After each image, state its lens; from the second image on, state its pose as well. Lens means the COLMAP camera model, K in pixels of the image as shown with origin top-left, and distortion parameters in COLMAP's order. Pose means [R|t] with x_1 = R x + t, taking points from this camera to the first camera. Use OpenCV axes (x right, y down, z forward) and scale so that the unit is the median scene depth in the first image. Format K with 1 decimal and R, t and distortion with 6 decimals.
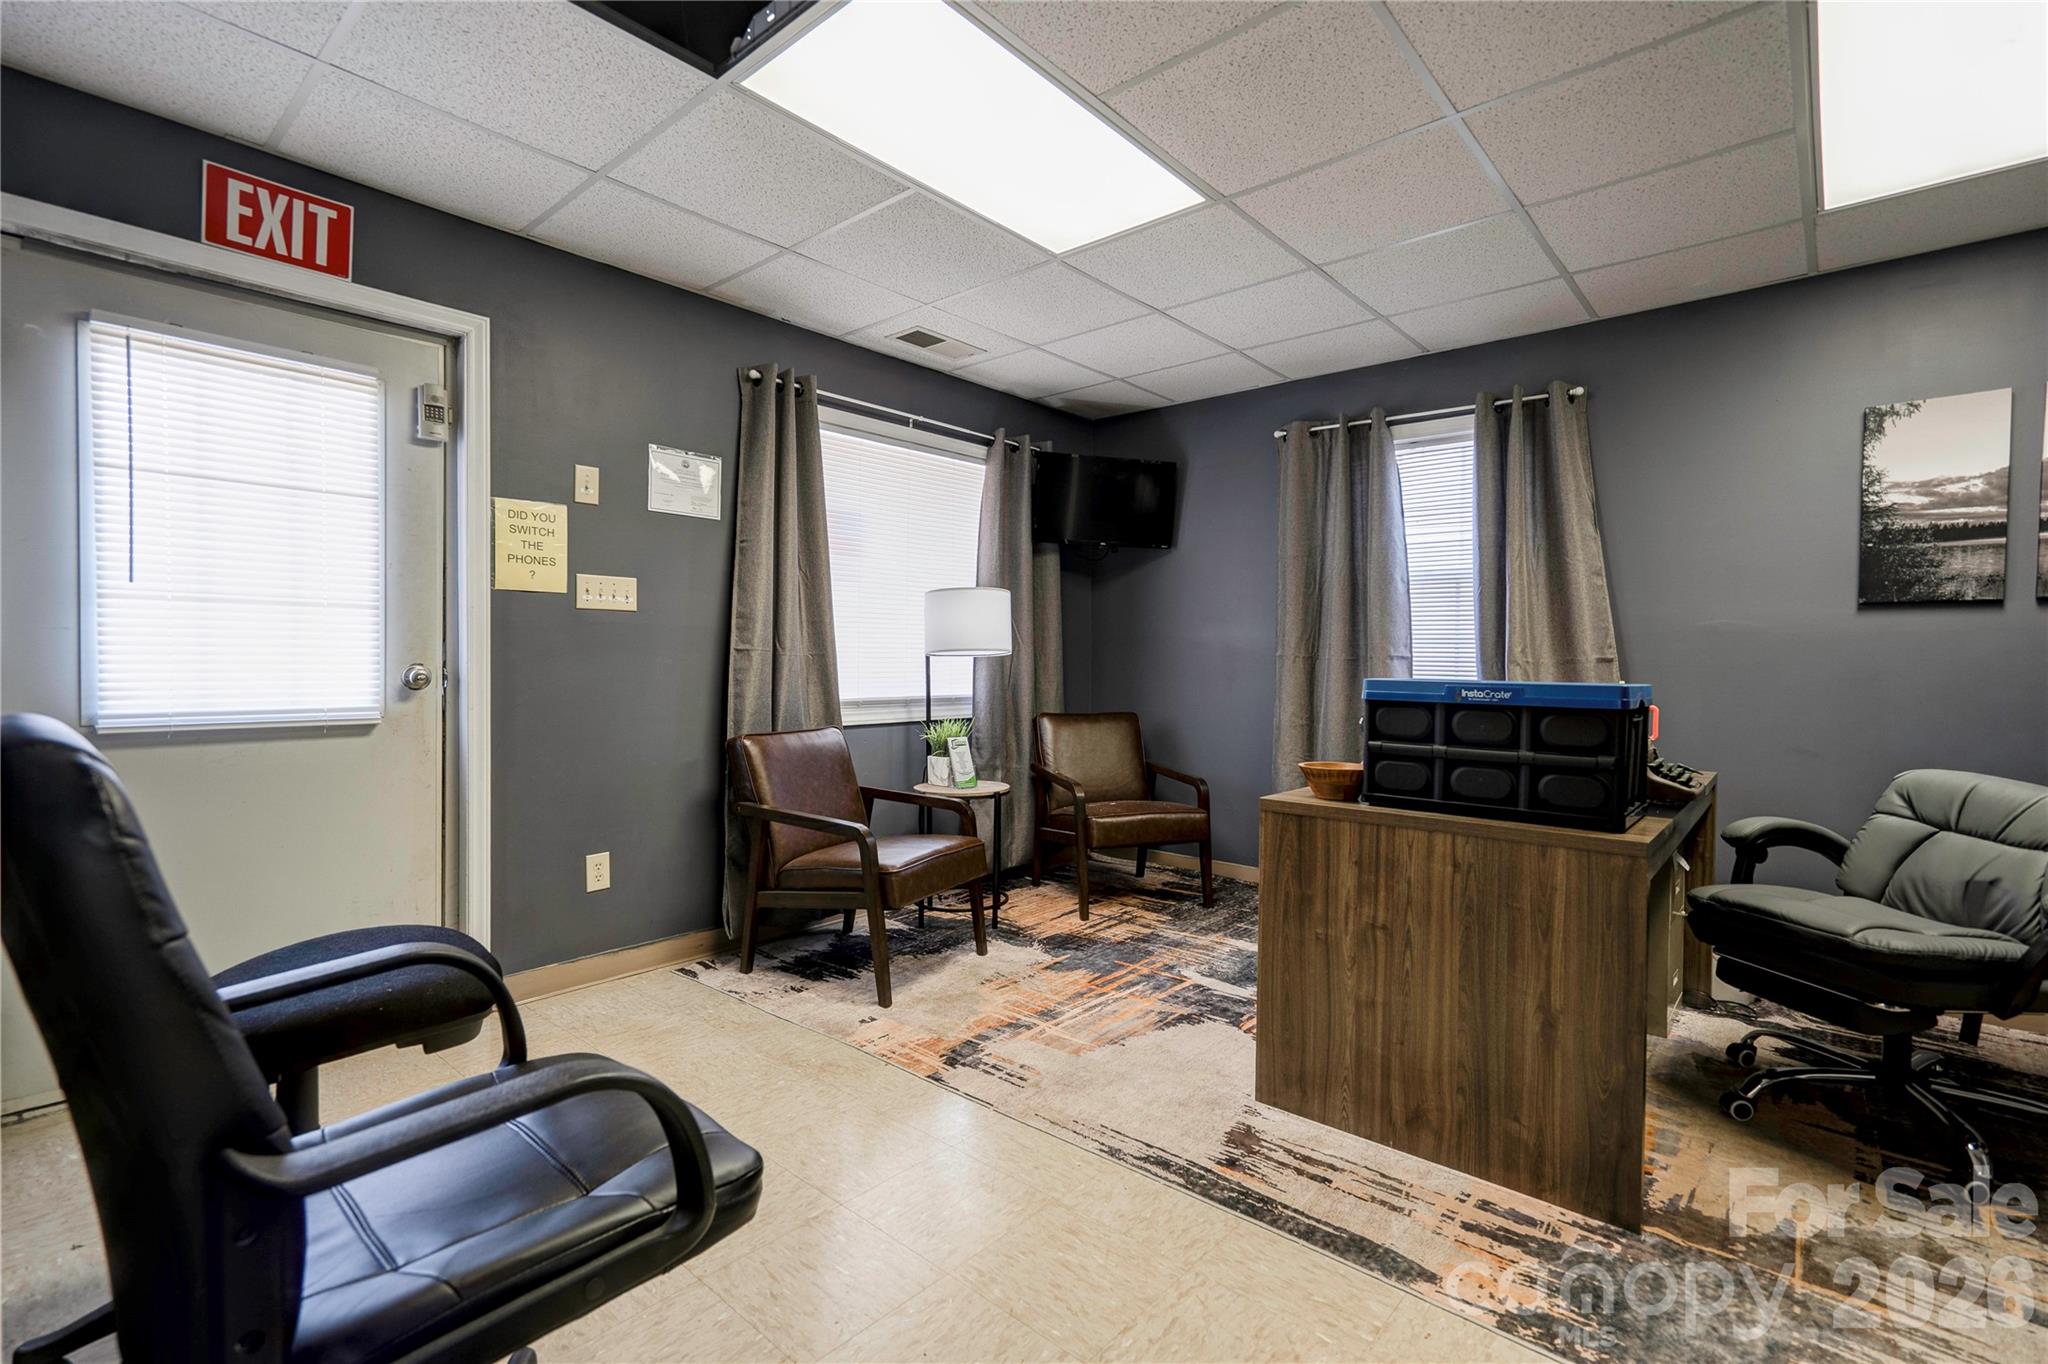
lens RADIAL K [[939.4, 0, 1009.0], [0, 939.4, 677.5], [0, 0, 1]] dist [-0.003150, 0.007412]
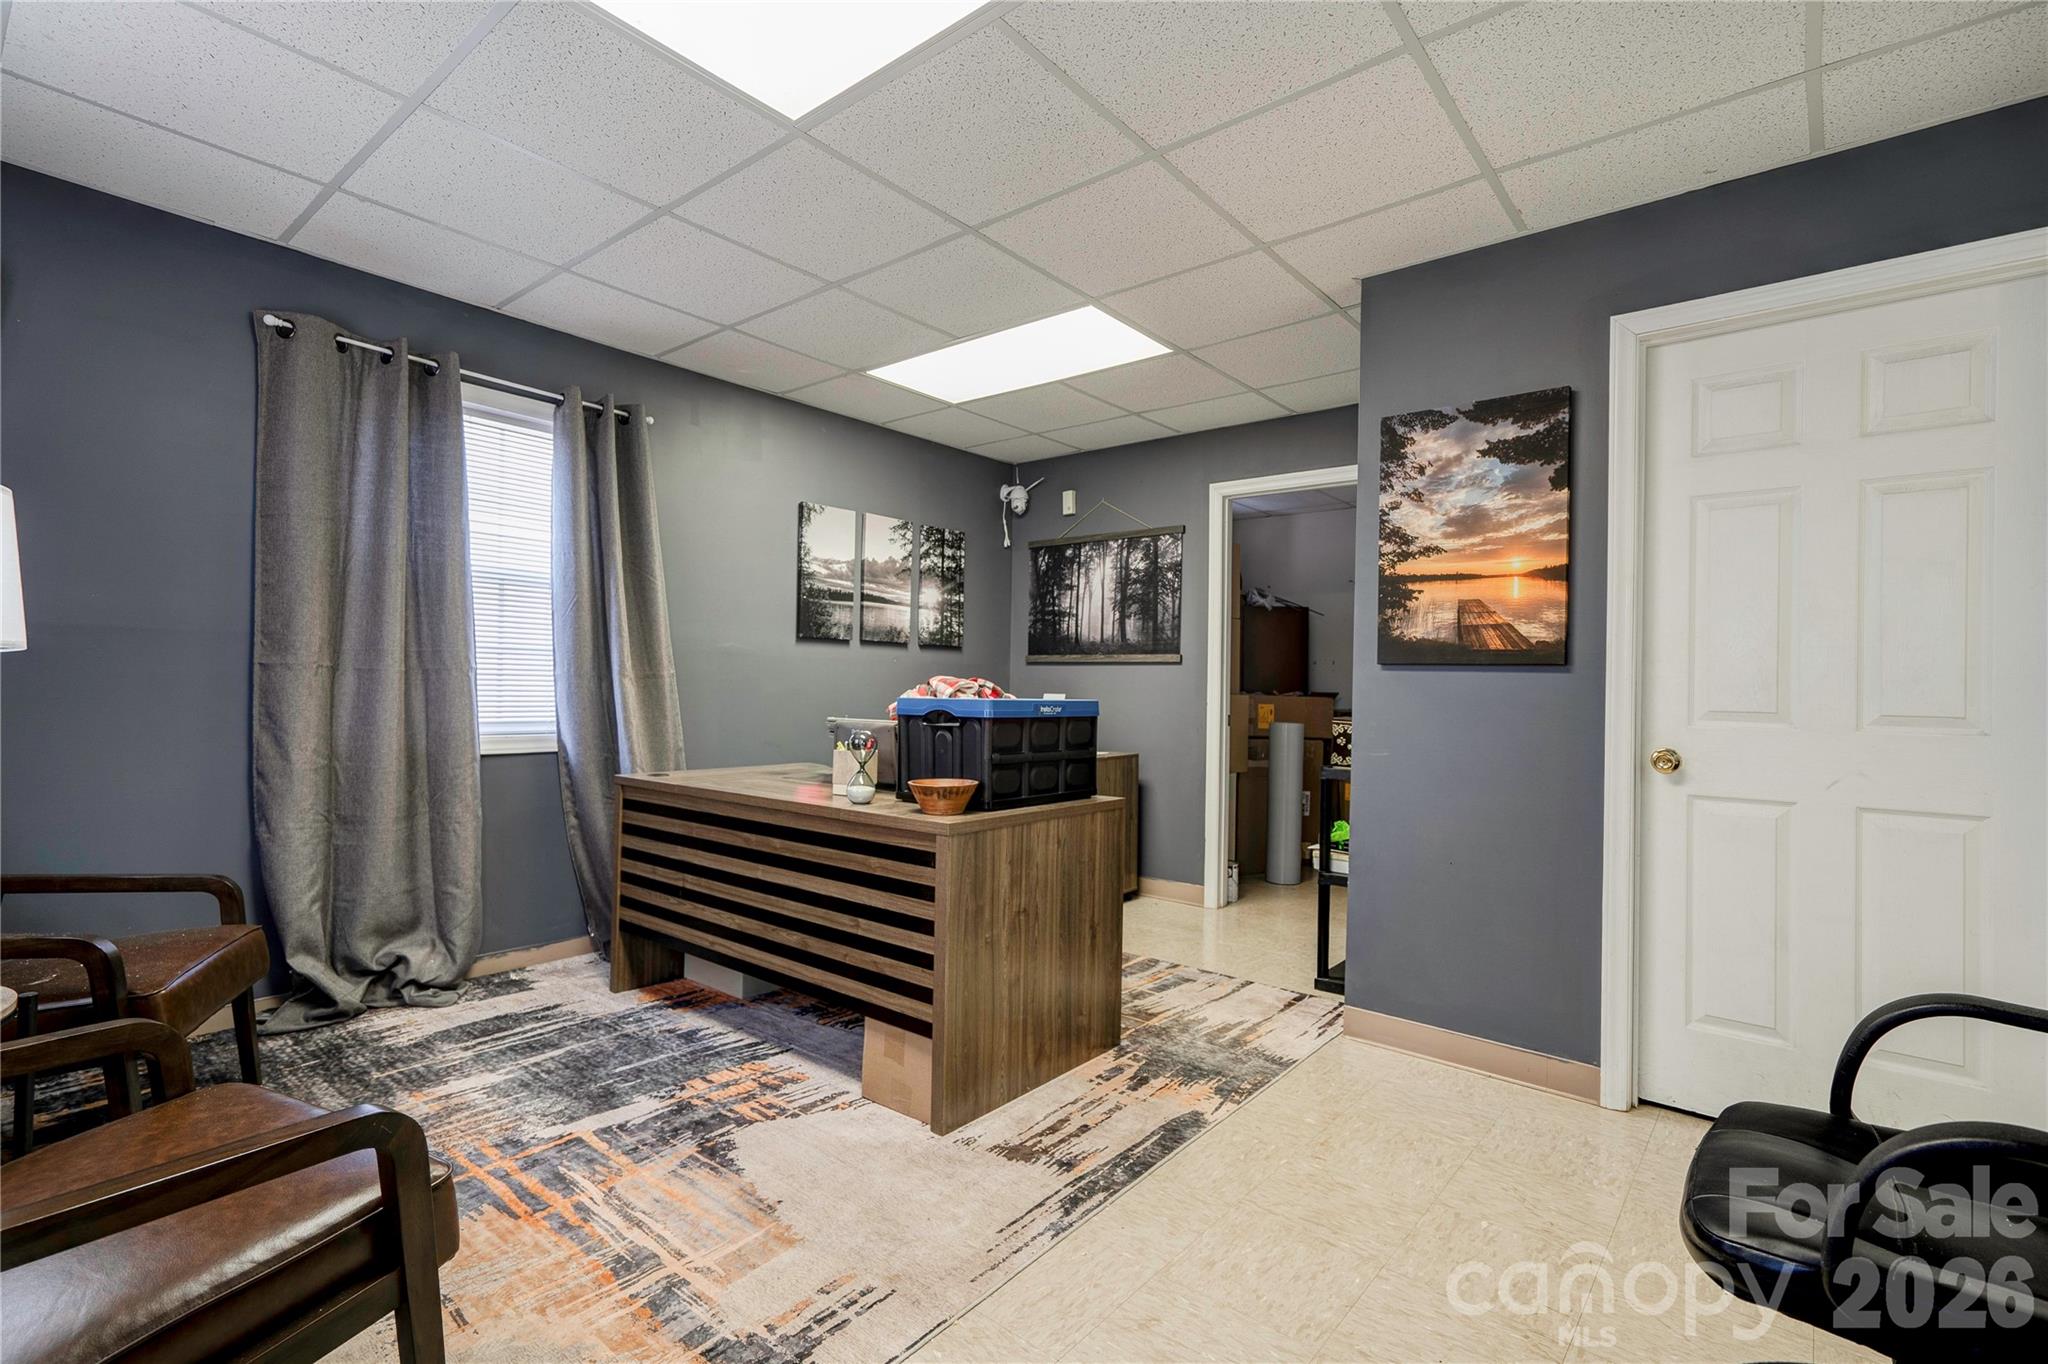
lens RADIAL K [[939.4, 0, 1010.9], [0, 939.4, 682.4], [0, 0, 1]] dist [-0.003150, 0.007412]
pose [[-0.029795, -0.007078, 0.999531, -0.563261], [0.002787, 0.999970, 0.007164, -0.020346], [-0.999552, 0.003000, -0.029774, 0.762732]]
